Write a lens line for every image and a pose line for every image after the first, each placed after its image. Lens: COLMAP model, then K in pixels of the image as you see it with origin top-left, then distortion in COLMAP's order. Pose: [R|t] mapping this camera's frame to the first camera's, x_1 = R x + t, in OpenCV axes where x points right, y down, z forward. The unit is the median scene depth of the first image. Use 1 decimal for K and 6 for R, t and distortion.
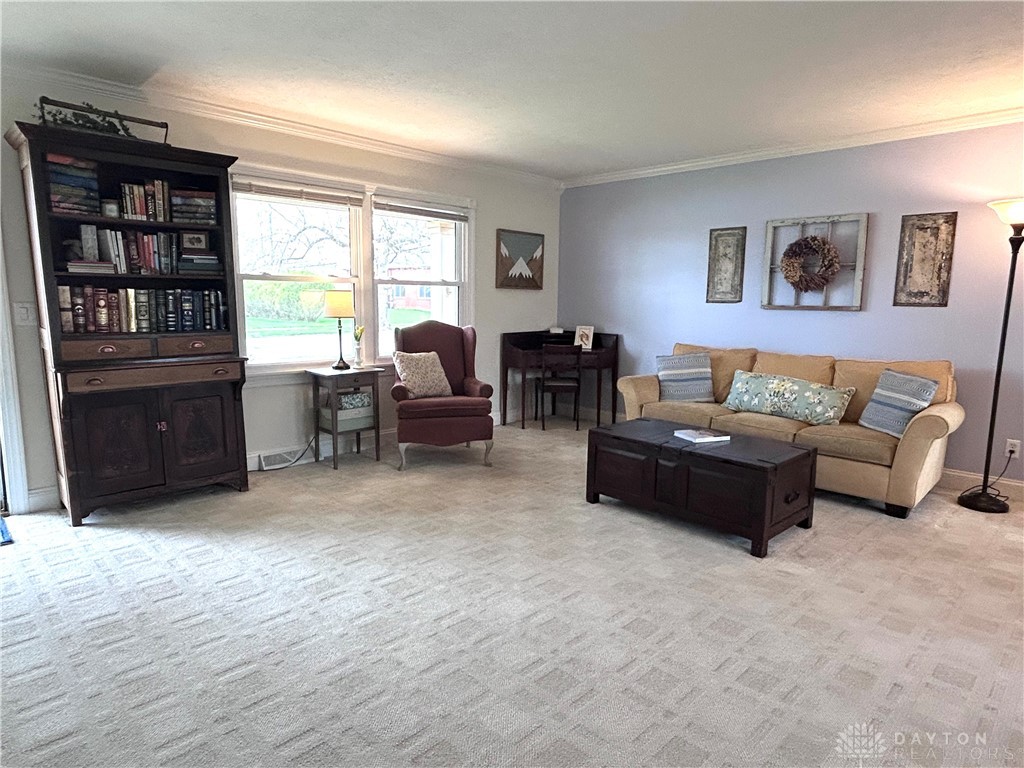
lens RADIAL K [[609.5, 0, 513.1], [0, 609.5, 386.4], [0, 0, 1]] dist [-0.003799, -0.001149]
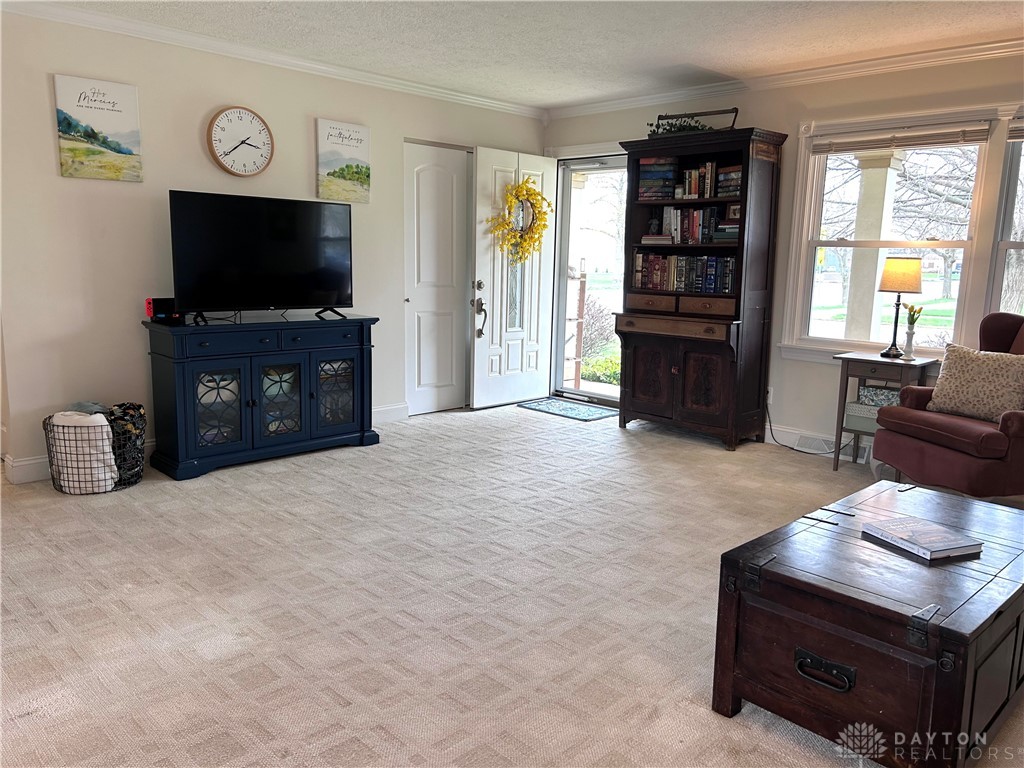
lens RADIAL K [[765.5, 0, 514.3], [0, 765.5, 389.2], [0, 0, 1]] dist [0.057546, -0.057976]
pose [[0.008335, 0.159173, -0.987216, 0.883852], [-0.170705, 0.972985, 0.155437, -0.075922], [0.985287, 0.167227, 0.035281, 0.608134]]
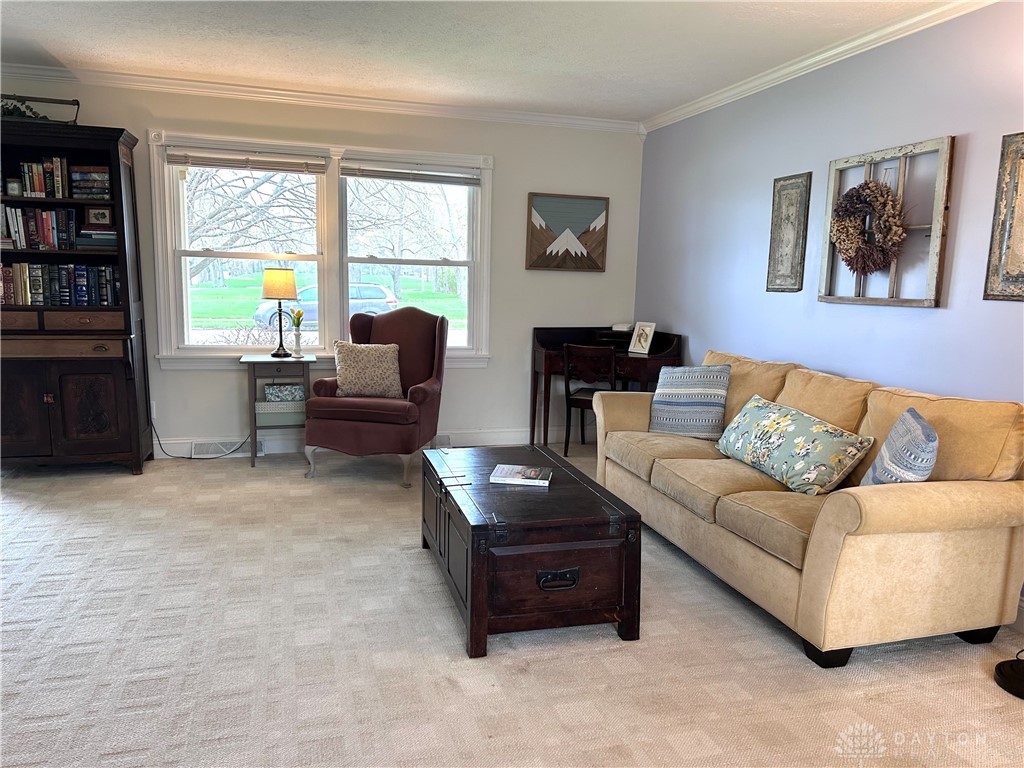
lens RADIAL K [[765.5, 0, 514.3], [0, 765.5, 389.2], [0, 0, 1]] dist [0.057546, -0.057976]
pose [[0.880148, 0.077850, -0.468272, 0.684687], [-0.082888, 0.996510, 0.009878, -0.026134], [0.467407, 0.030120, 0.883529, 0.204633]]
